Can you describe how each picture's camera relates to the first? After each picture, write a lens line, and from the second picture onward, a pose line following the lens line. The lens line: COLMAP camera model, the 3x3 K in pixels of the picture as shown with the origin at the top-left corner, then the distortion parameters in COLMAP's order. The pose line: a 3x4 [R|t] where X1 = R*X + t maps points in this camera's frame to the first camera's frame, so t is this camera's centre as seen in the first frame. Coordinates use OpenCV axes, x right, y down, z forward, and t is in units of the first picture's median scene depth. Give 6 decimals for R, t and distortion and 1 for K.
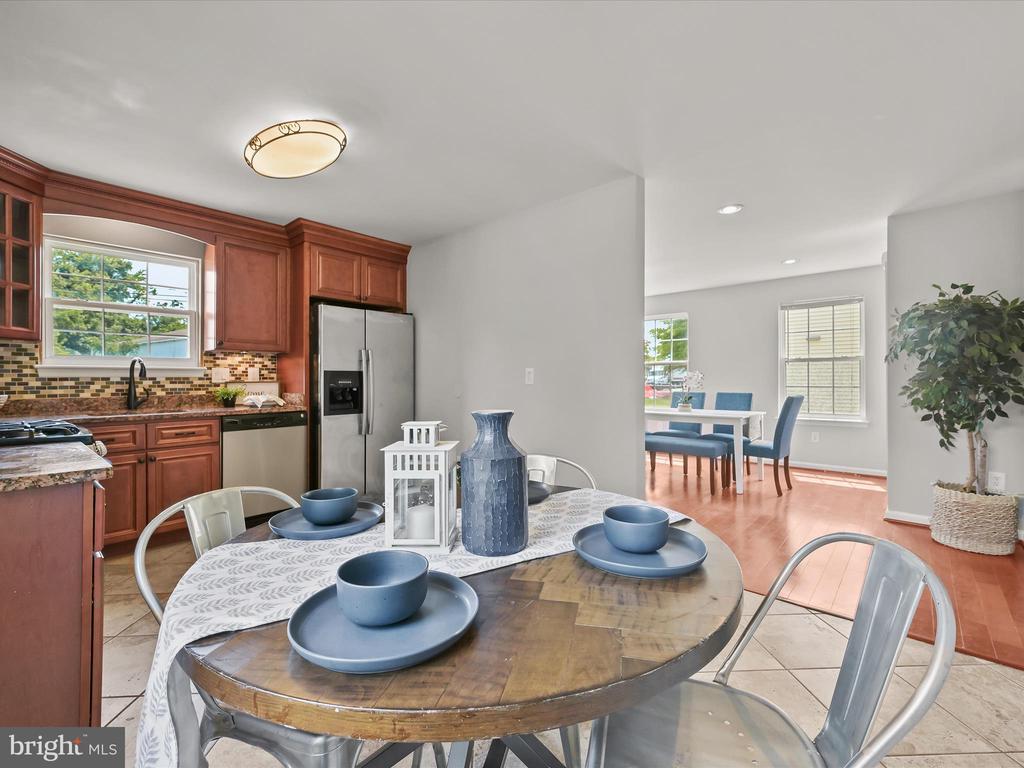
lens RADIAL K [[455.7, 0, 522.5], [0, 455.7, 376.4], [0, 0, 1]] dist [-0.003149, 0.001216]
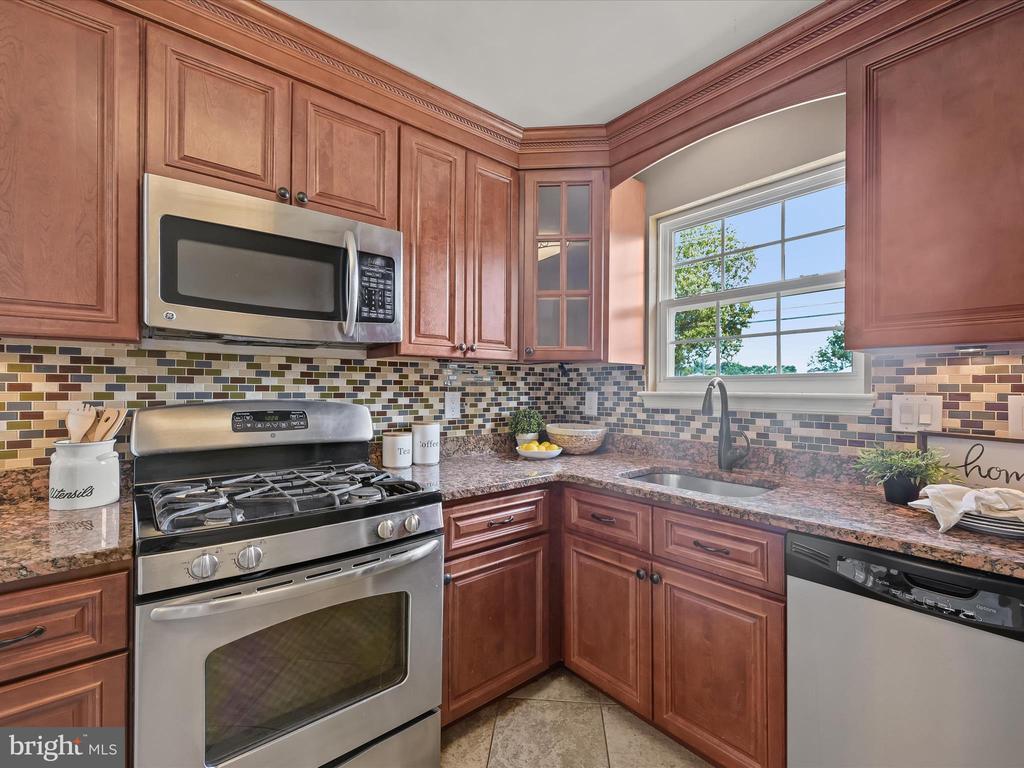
lens RADIAL K [[455.7, 0, 507.1], [0, 455.7, 385.8], [0, 0, 1]] dist [-0.003149, 0.001216]
pose [[-0.158027, -0.004347, -0.987425, -0.234574], [0.000243, 0.999990, -0.004441, -0.026787], [0.987435, -0.000941, -0.158024, 0.764206]]
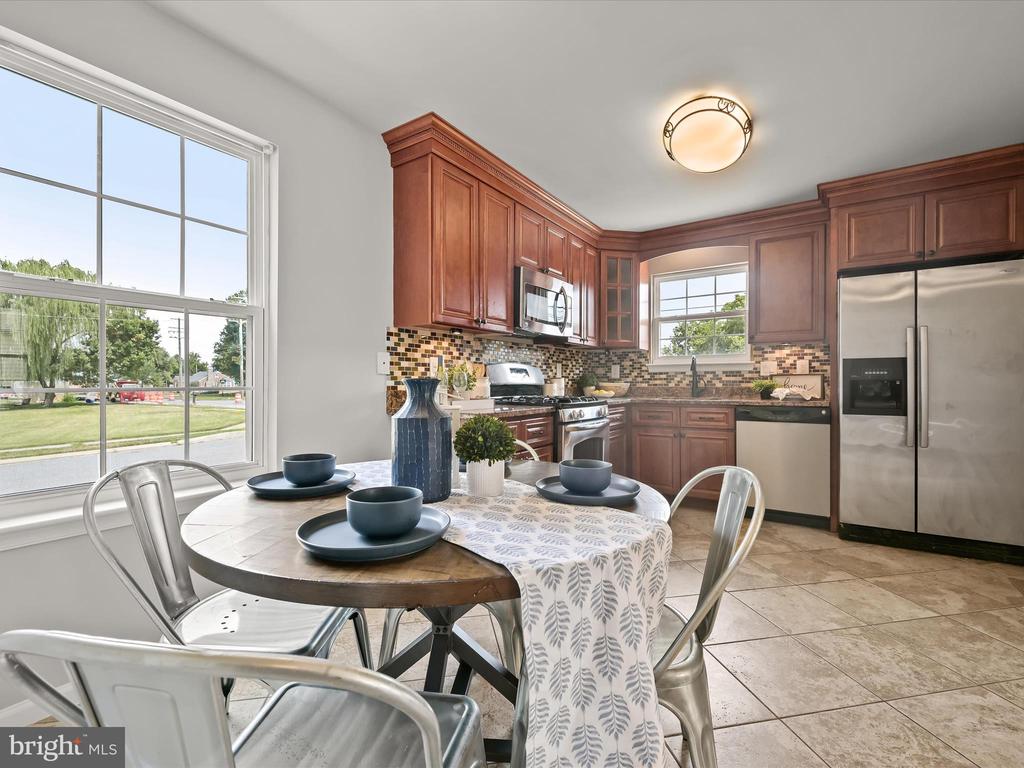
lens RADIAL K [[455.7, 0, 509.4], [0, 455.7, 382.8], [0, 0, 1]] dist [-0.003149, 0.001216]
pose [[0.118695, 0.002341, -0.992928, 0.312083], [0.005044, 0.999983, 0.002960, 0.025524], [0.992918, -0.005360, 0.118681, 0.315752]]
